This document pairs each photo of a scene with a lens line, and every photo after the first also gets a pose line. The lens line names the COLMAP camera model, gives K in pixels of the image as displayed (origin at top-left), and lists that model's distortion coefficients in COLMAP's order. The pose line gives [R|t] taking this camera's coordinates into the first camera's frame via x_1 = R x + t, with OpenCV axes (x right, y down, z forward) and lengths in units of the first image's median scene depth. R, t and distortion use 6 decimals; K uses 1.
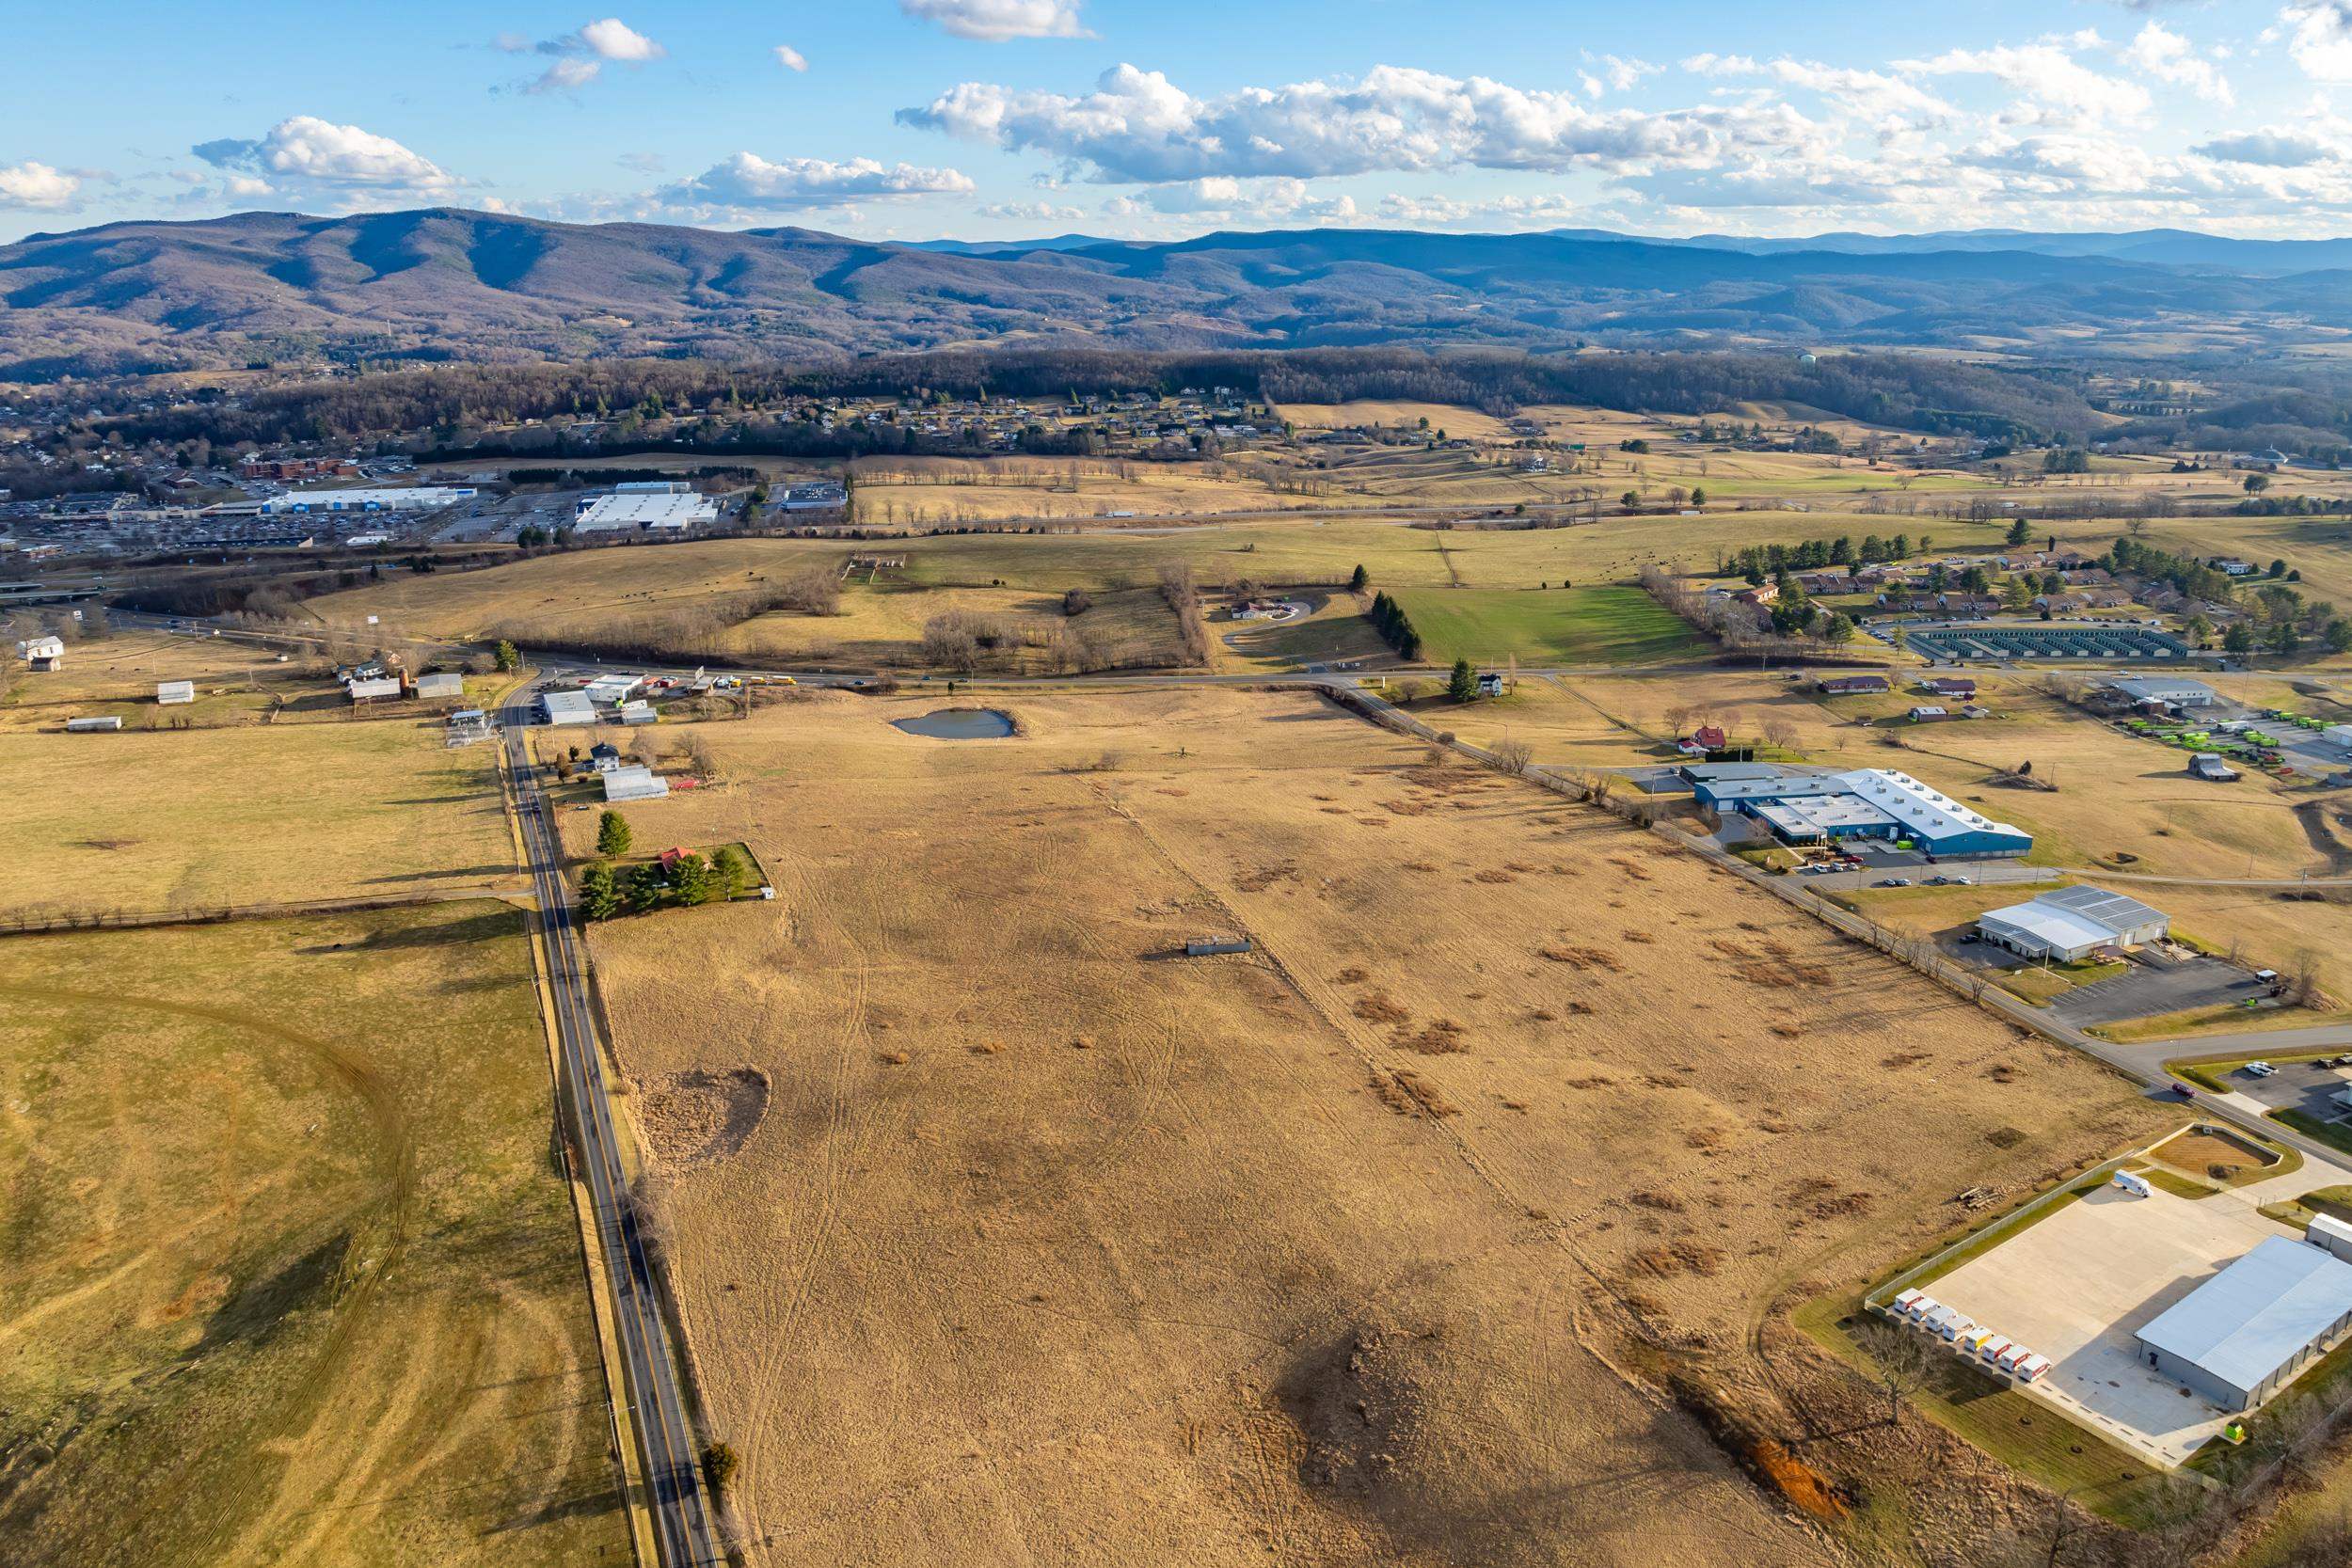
lens RADIAL K [[1655.2, 0, 1179.7], [0, 1655.2, 715.9], [0, 0, 1]] dist [-0.028485, 0.015123]
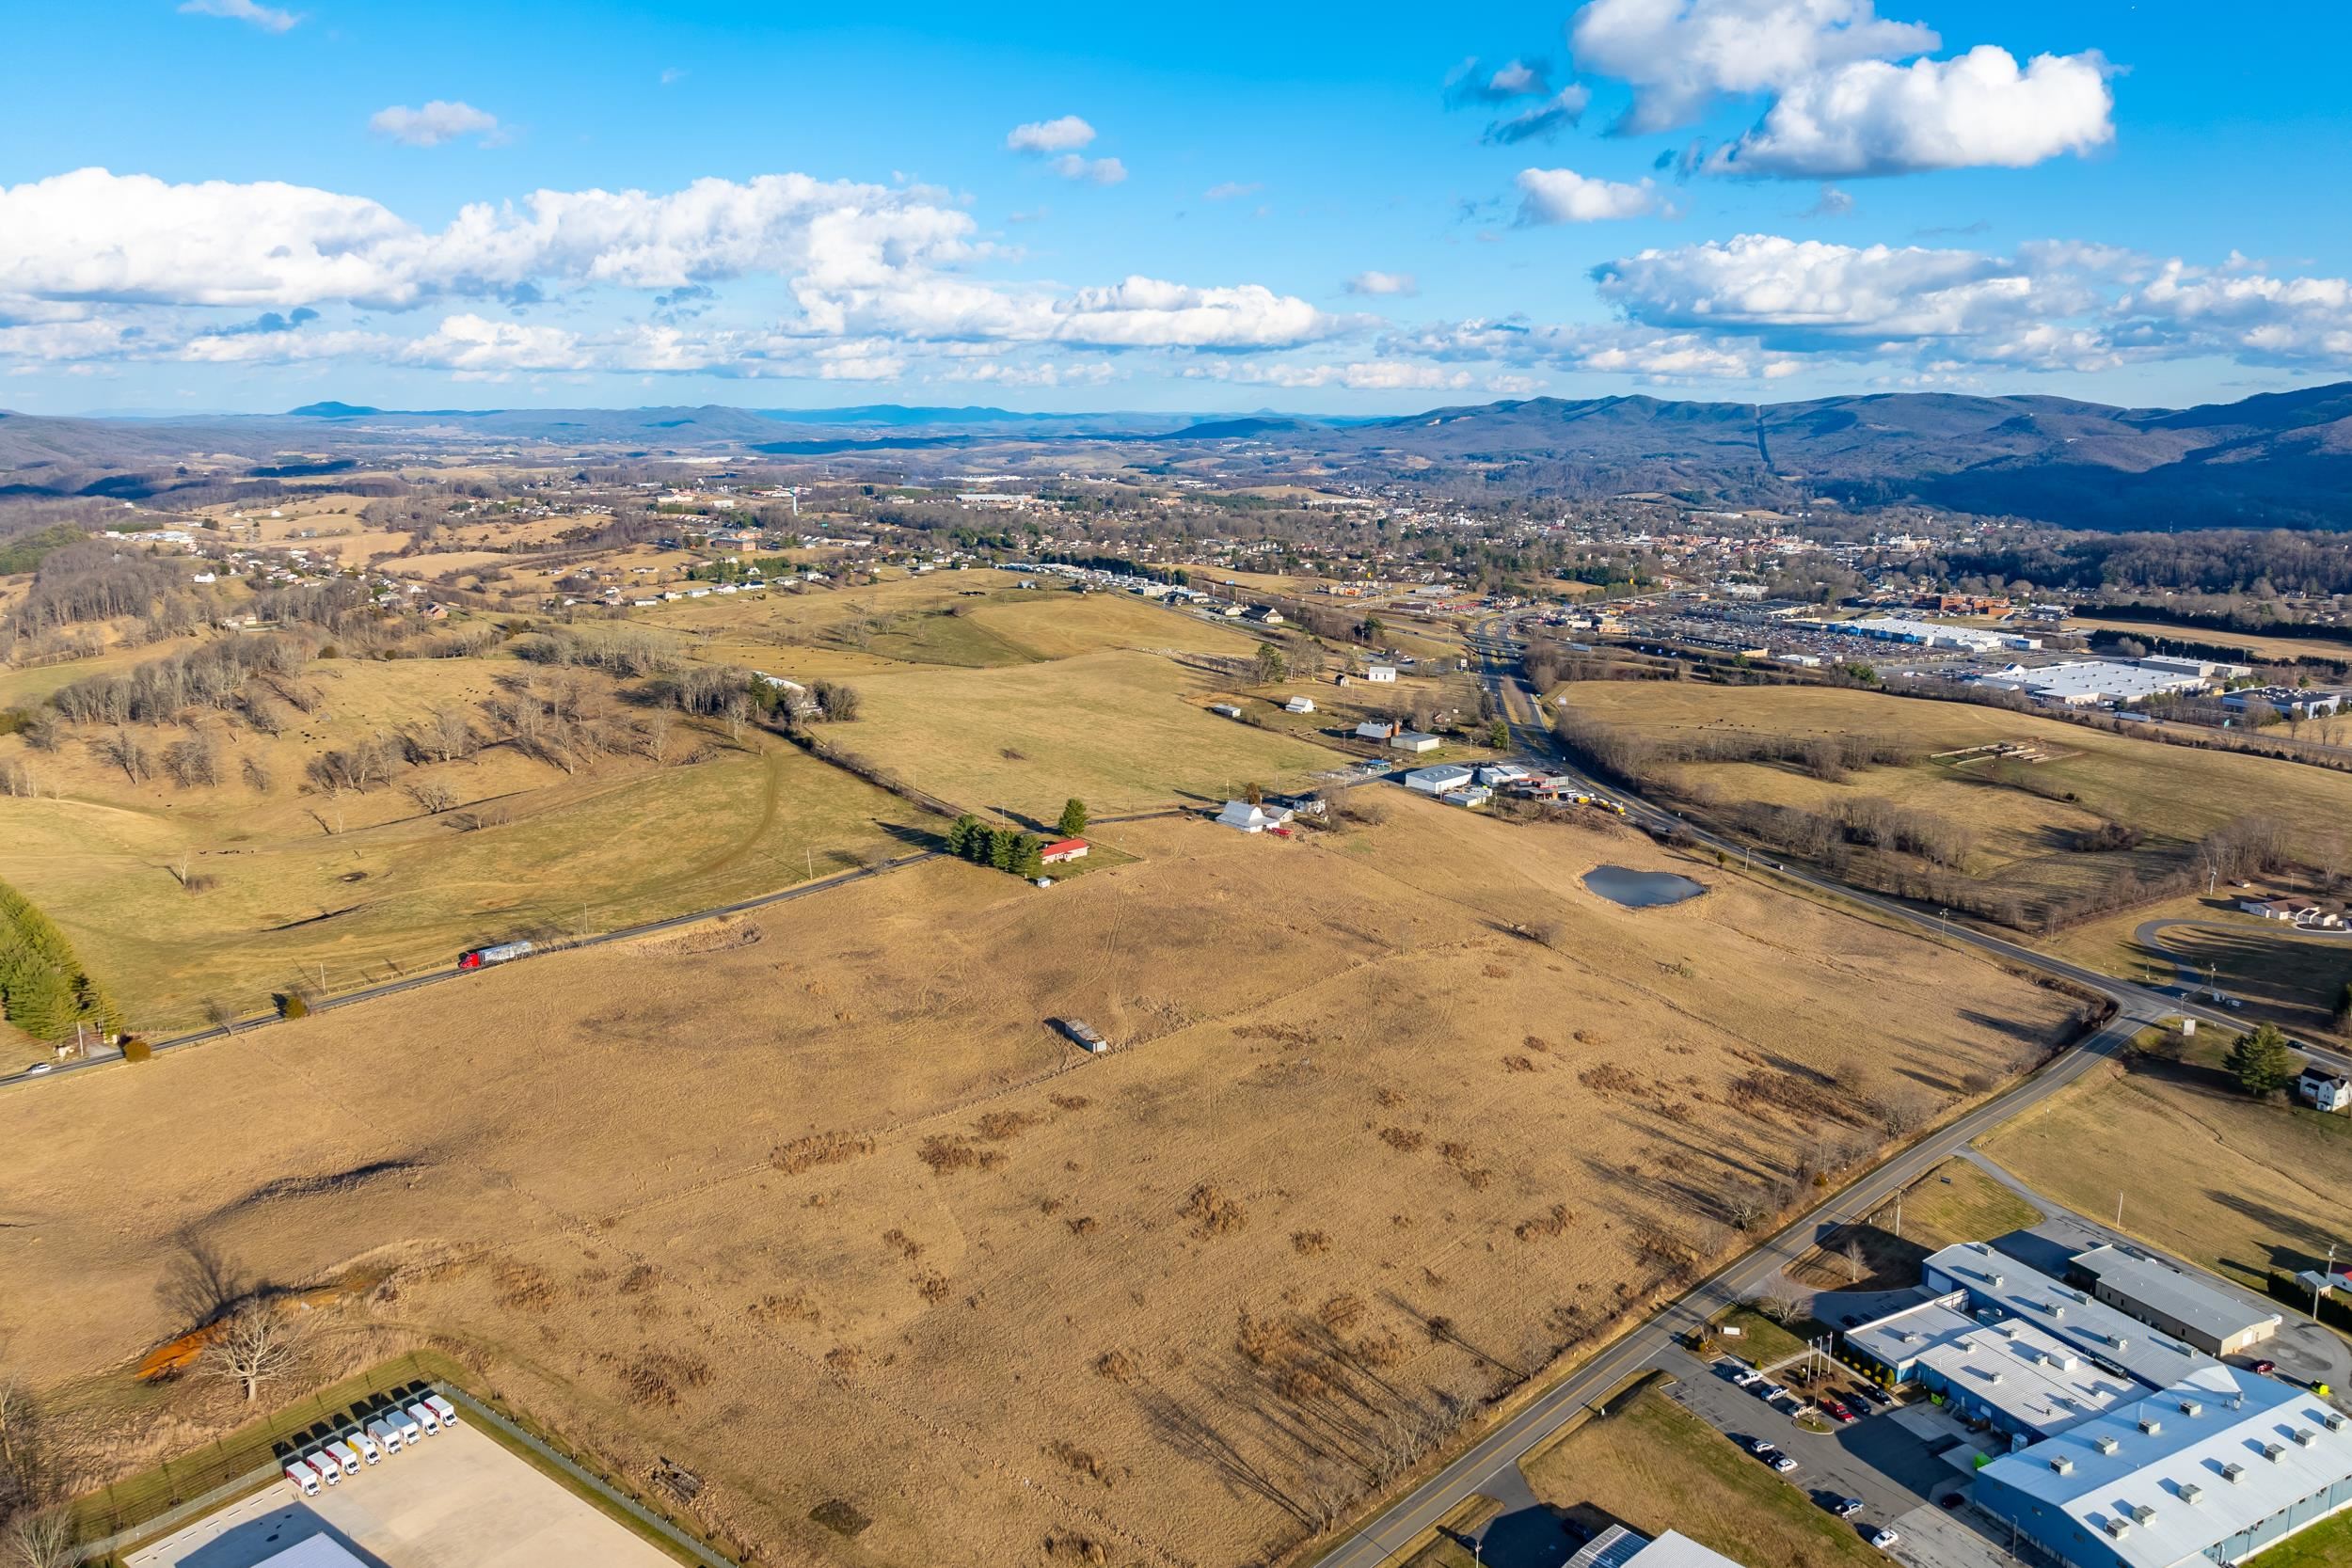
lens RADIAL K [[1698.8, 0, 1183.2], [0, 1698.8, 646.6], [0, 0, 1]] dist [-0.034099, 0.022334]
pose [[0.340501, 0.135745, -0.930394, 0.626148], [-0.263739, 0.963587, 0.044066, -0.096205], [0.902497, 0.230377, 0.363903, 0.410572]]
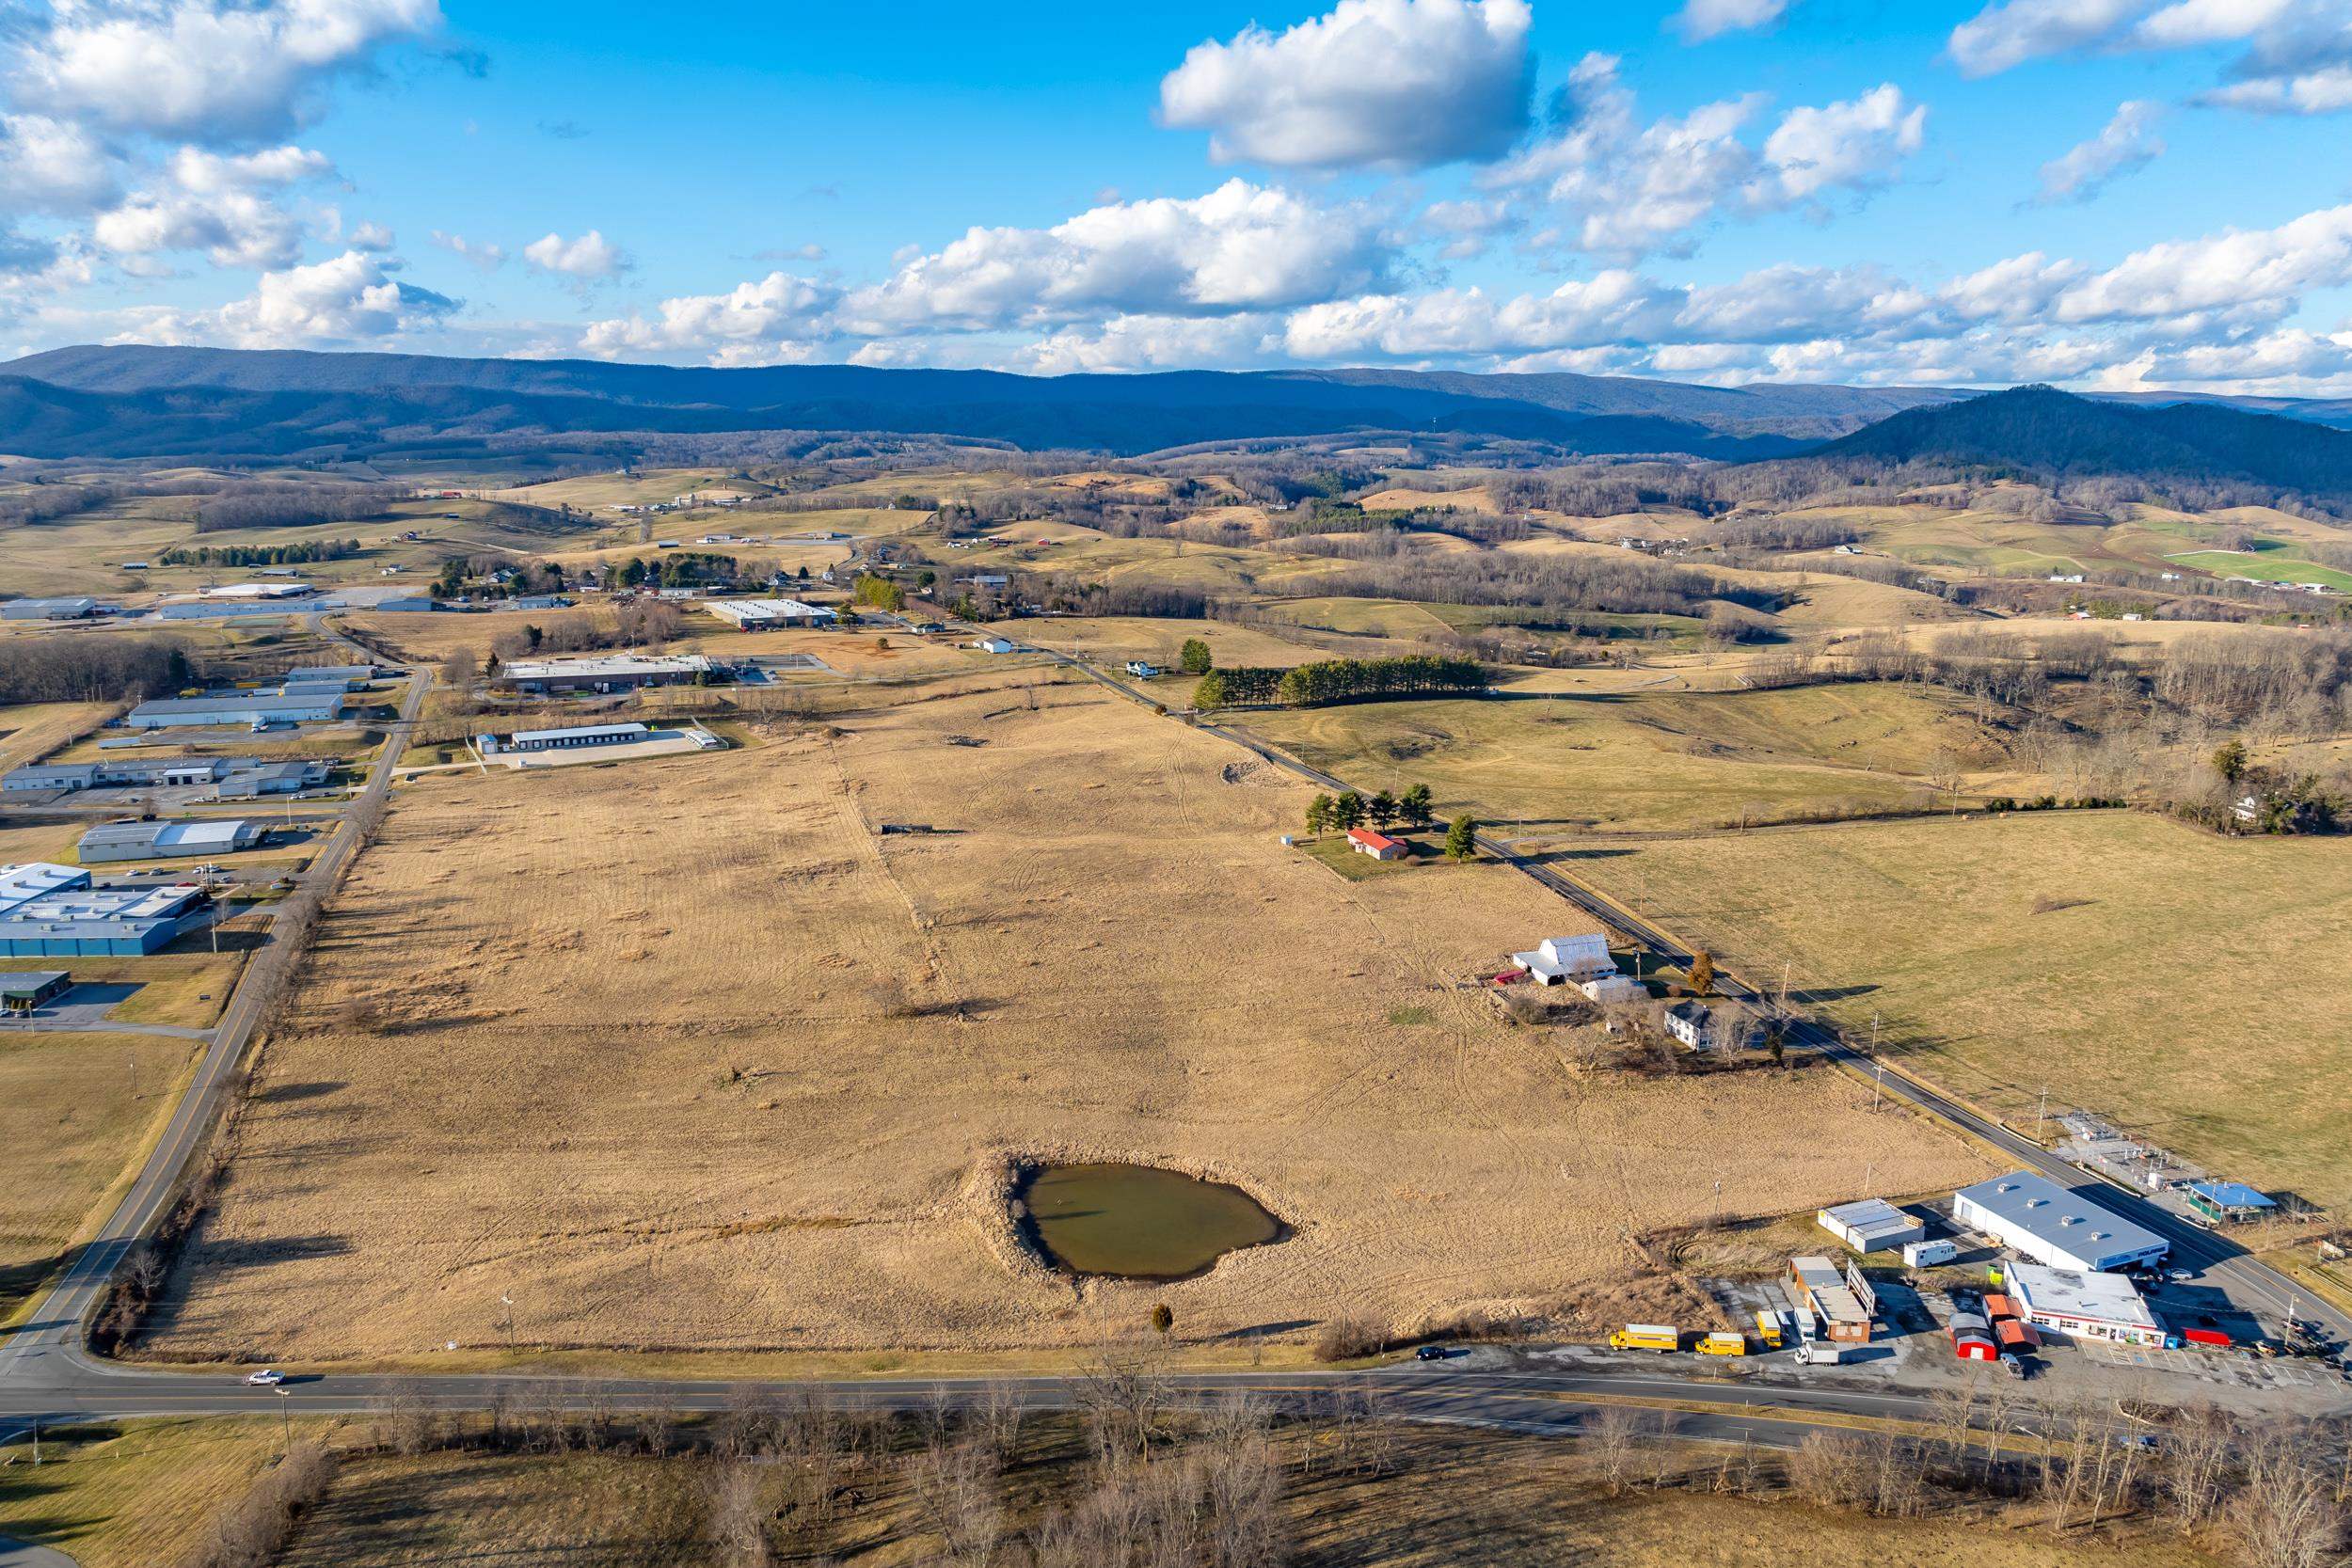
lens RADIAL K [[1655.2, 0, 1179.1], [0, 1655.2, 687.3], [0, 0, 1]] dist [-0.031302, 0.020629]
pose [[-0.997281, -0.020547, 0.070777, -0.173798], [0.011149, 0.907240, 0.420466, -0.312015], [-0.072851, 0.420111, -0.904544, 1.346244]]
